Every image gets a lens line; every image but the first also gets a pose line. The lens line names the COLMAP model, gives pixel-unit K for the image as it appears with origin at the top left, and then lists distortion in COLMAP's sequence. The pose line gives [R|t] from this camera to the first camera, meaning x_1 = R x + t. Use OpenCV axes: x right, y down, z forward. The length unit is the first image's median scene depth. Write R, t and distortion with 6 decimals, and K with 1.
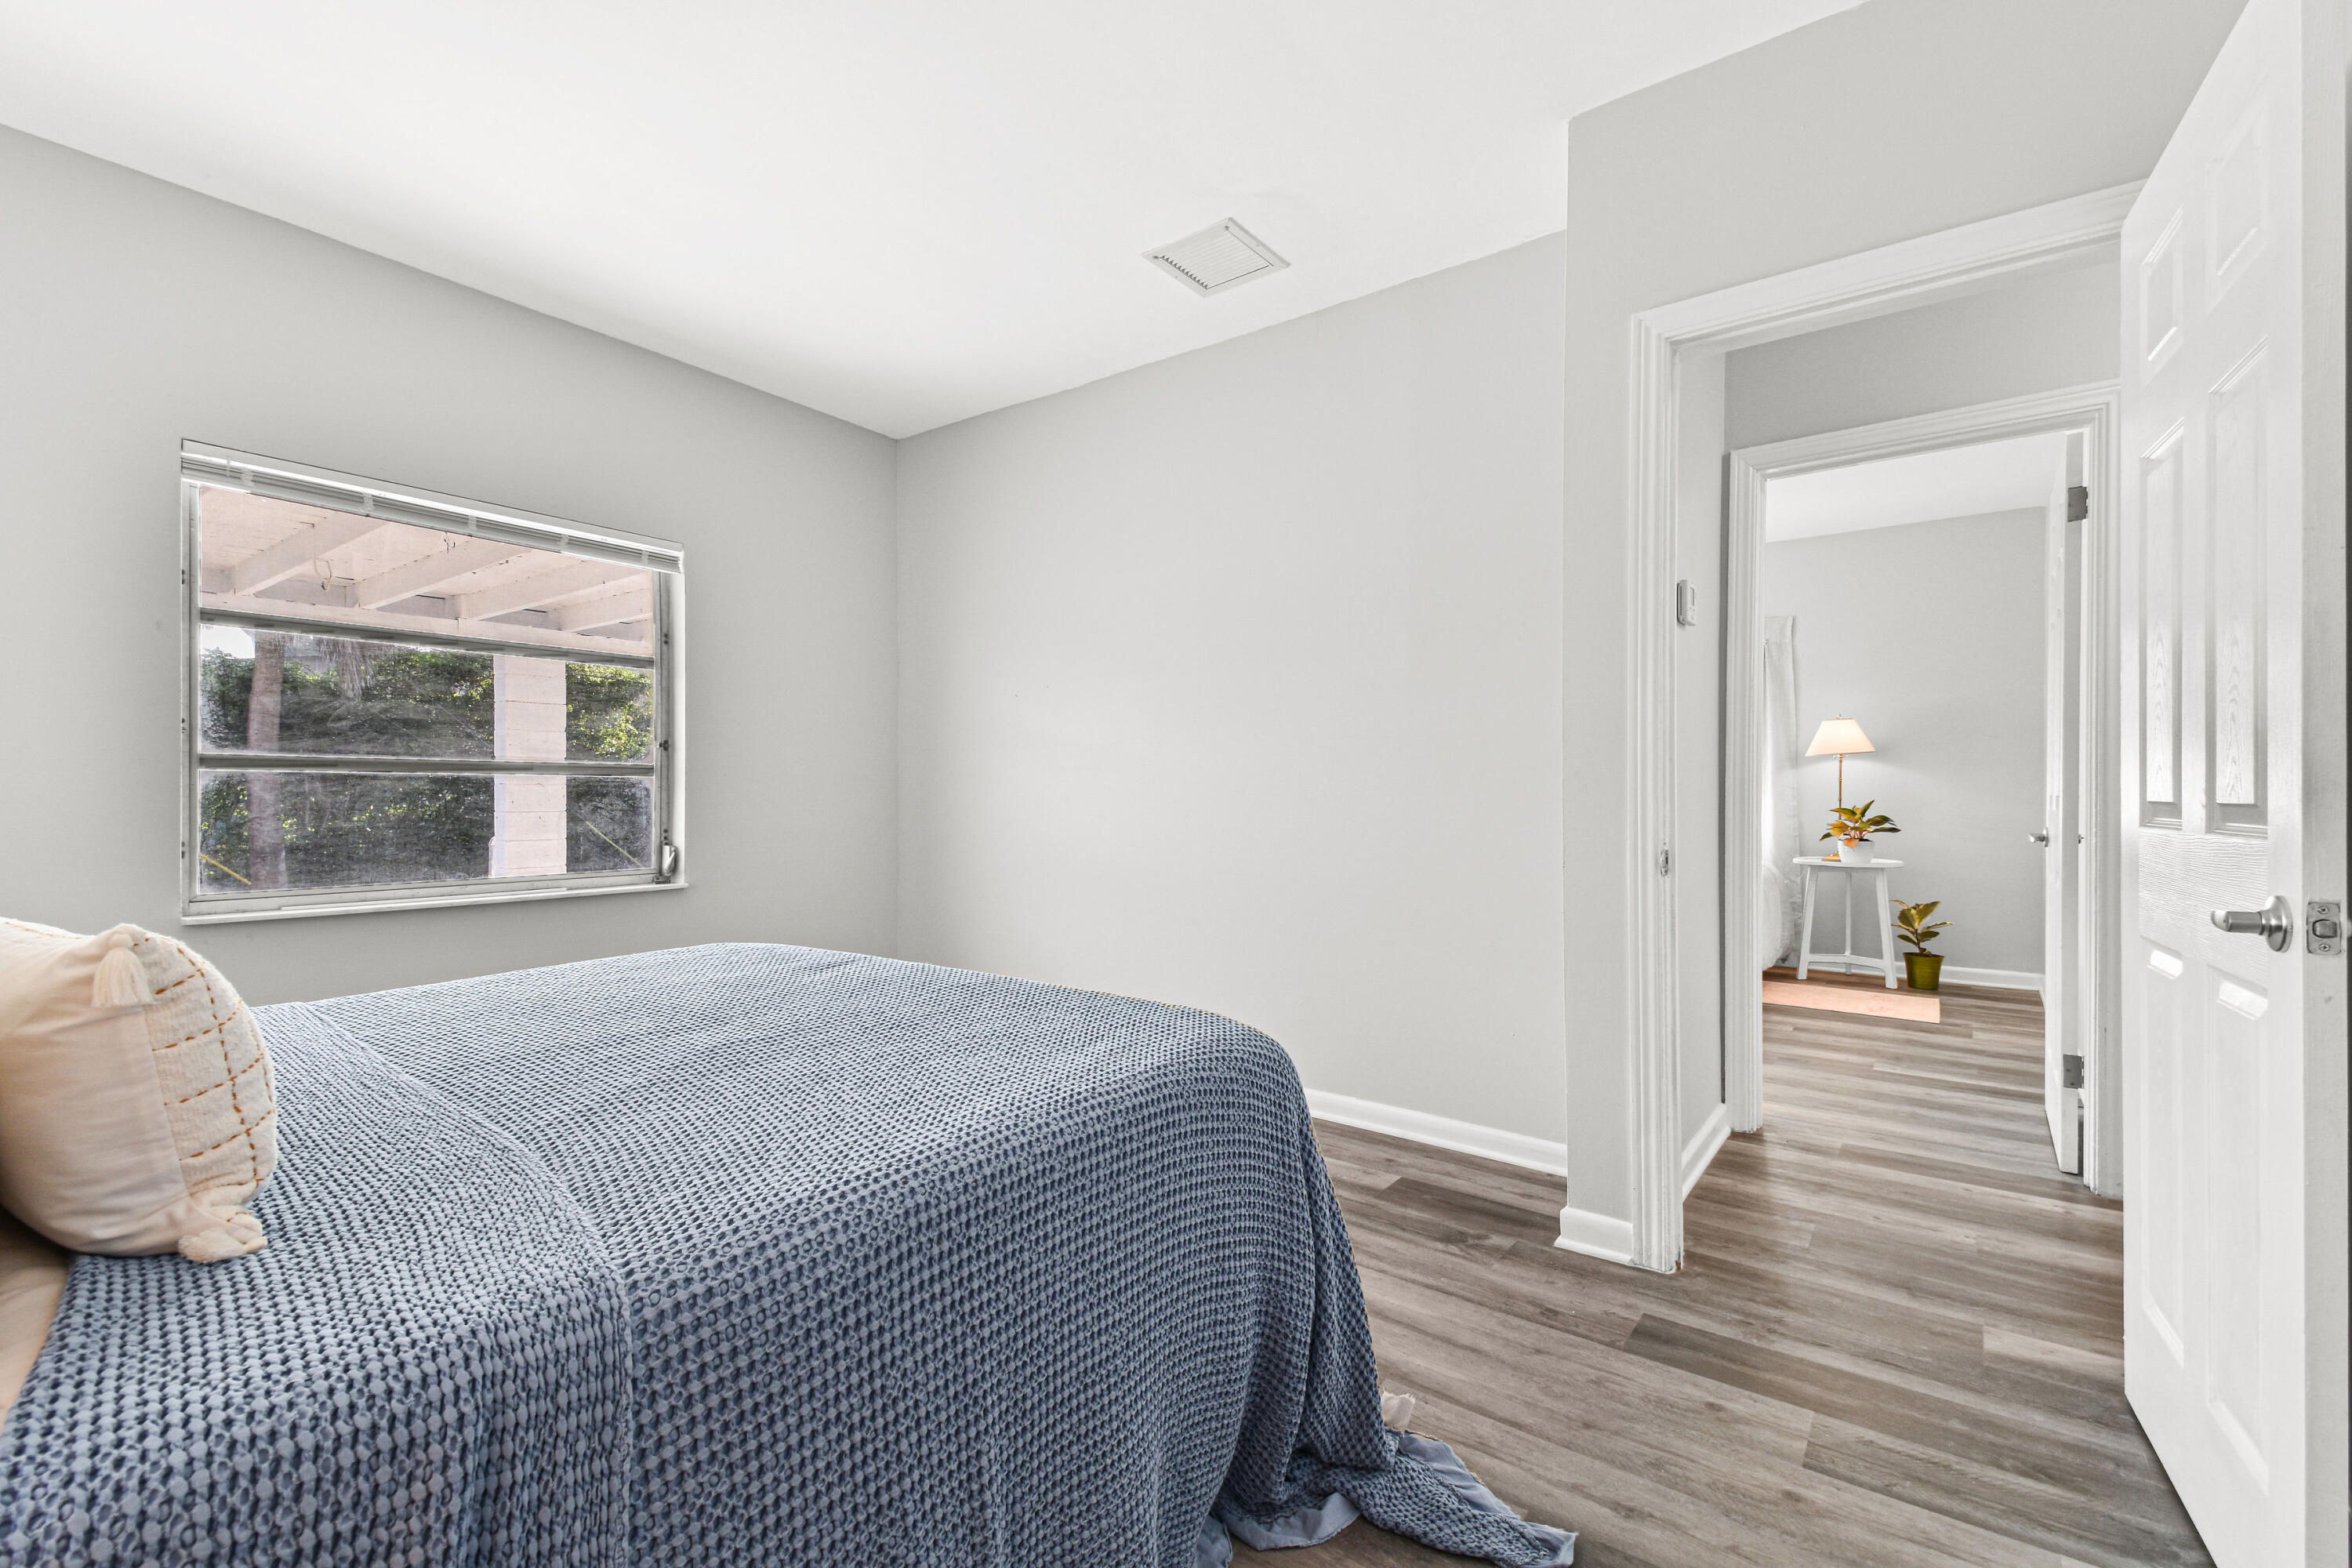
lens RADIAL K [[1017.3, 0, 1180.6], [0, 1017.3, 788.1], [0, 0, 1]] dist [-0.000757, -0.000205]
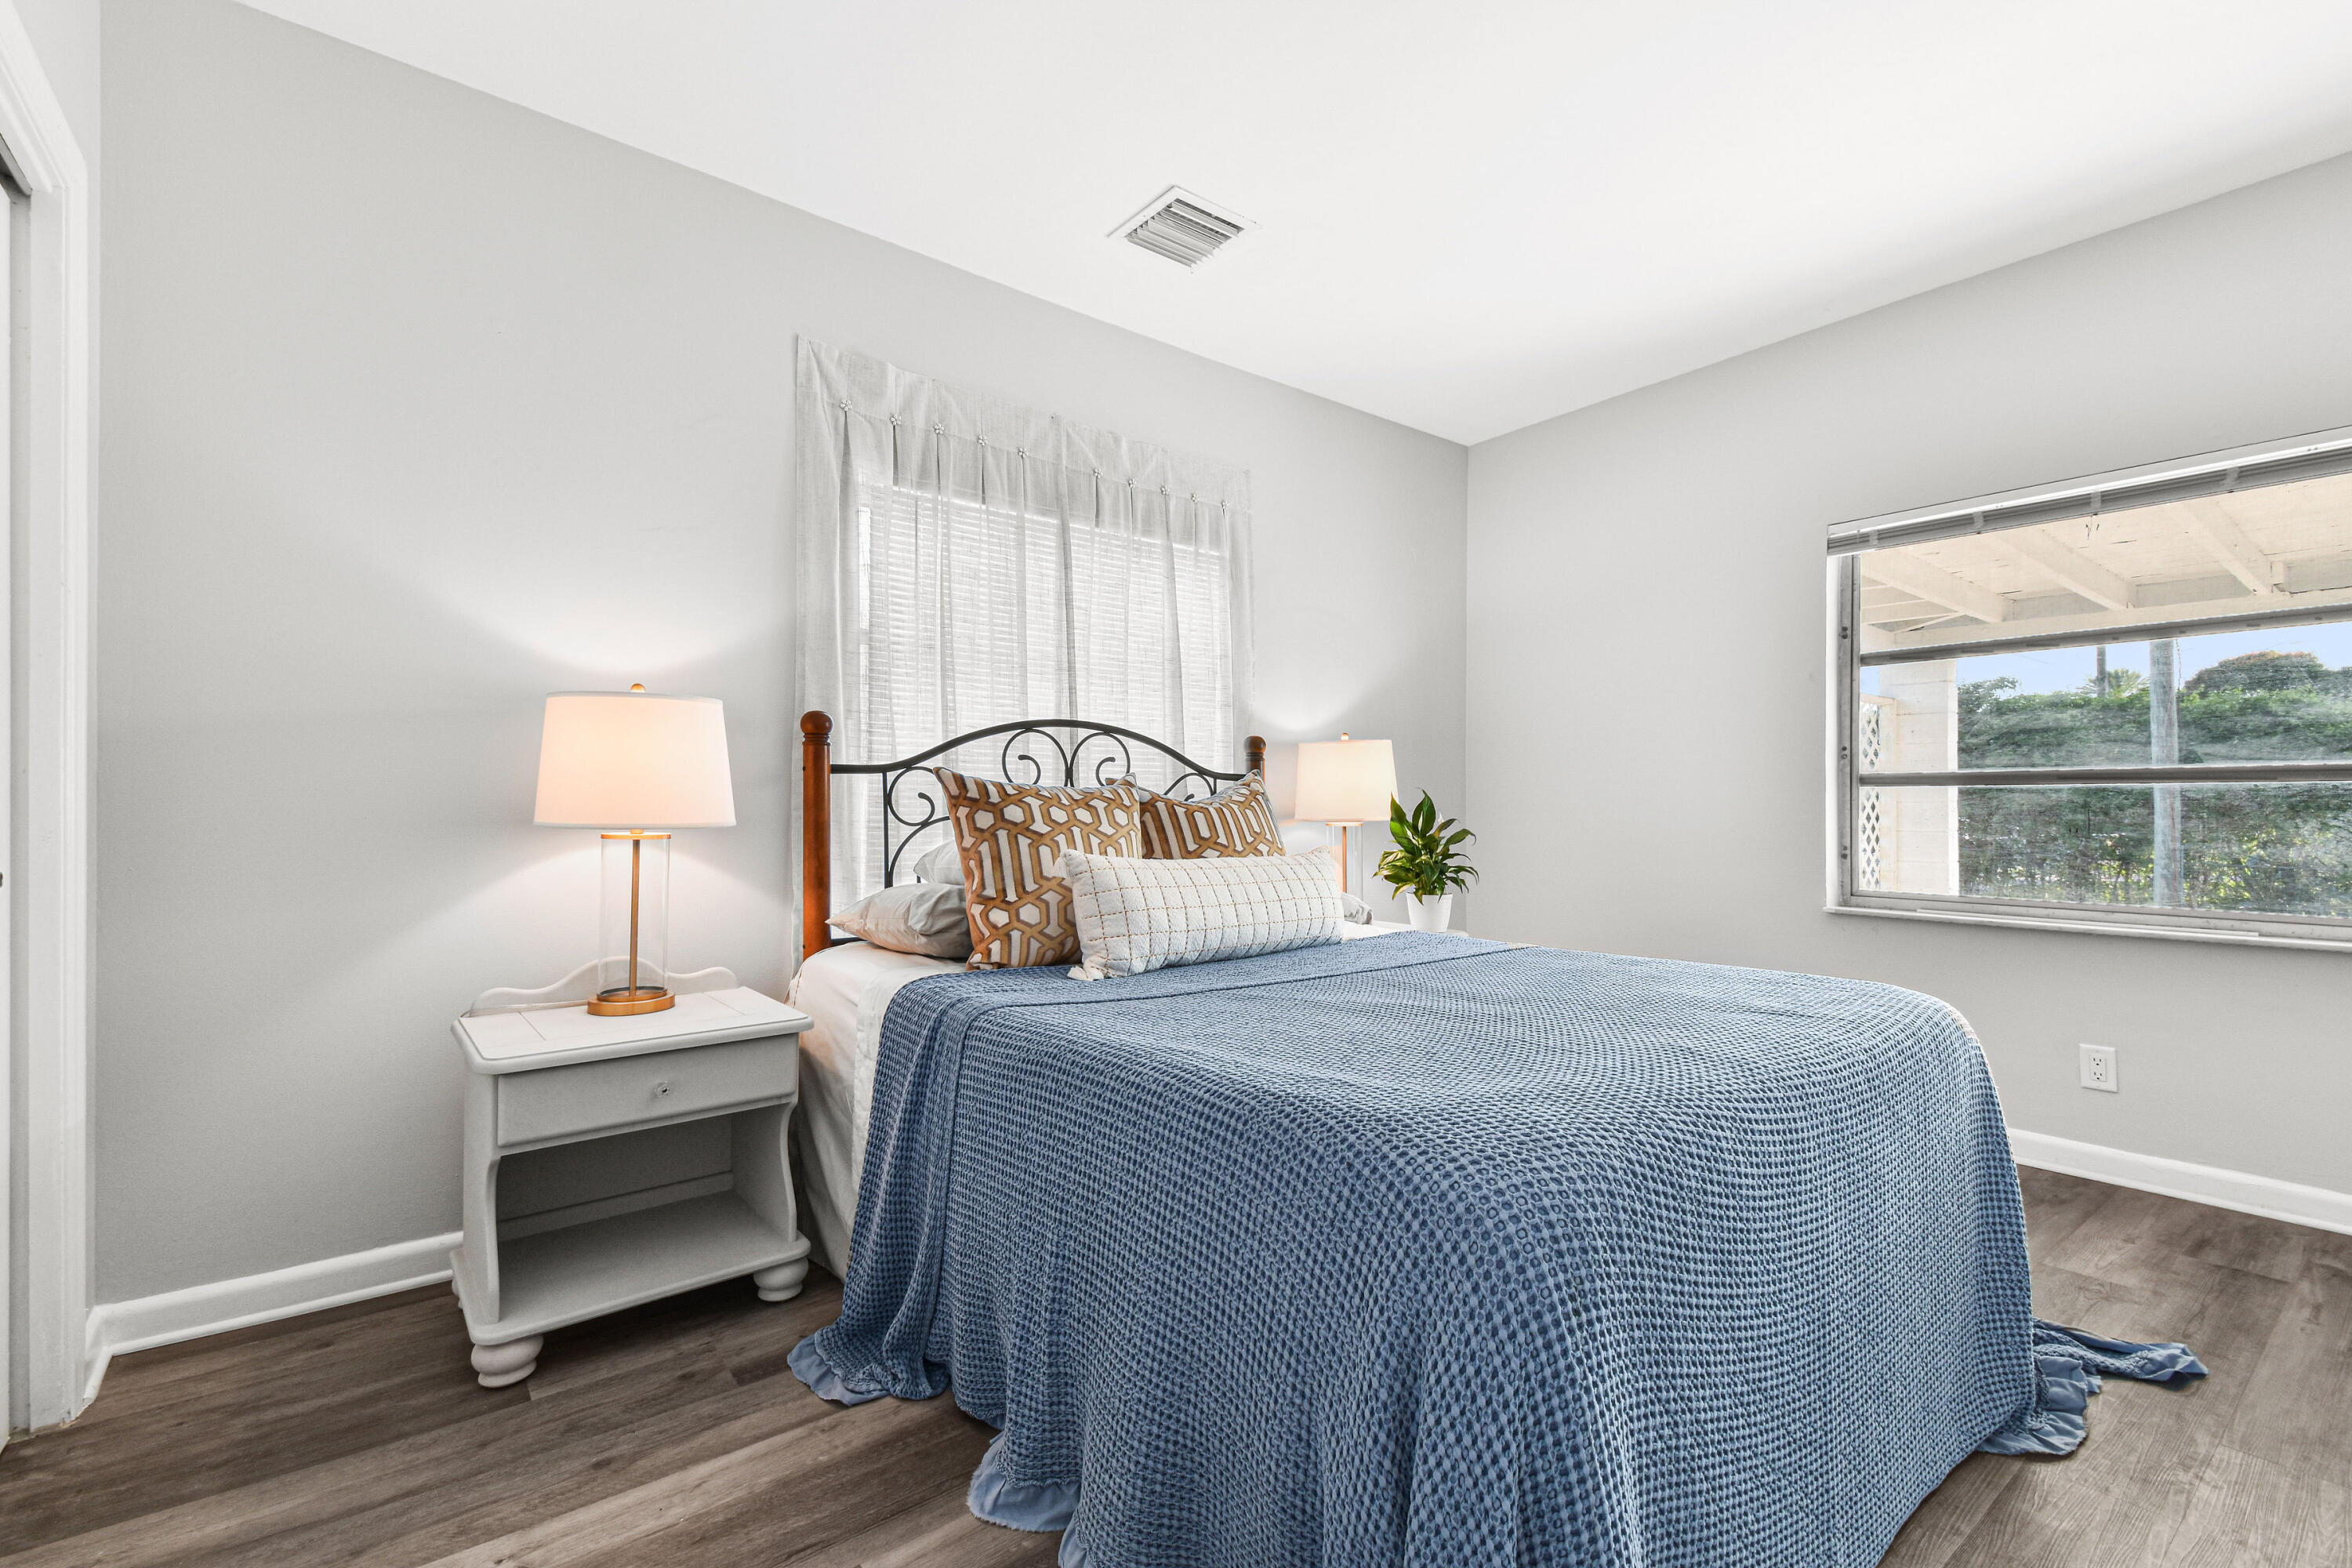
lens RADIAL K [[1017.3, 0, 1182.4], [0, 1017.3, 799.3], [0, 0, 1]] dist [-0.000757, -0.000205]
pose [[-0.262777, -0.008002, -0.964823, 0.439657], [0.005412, 0.999938, -0.009767, 0.004827], [0.964841, -0.007788, -0.262718, 0.565353]]
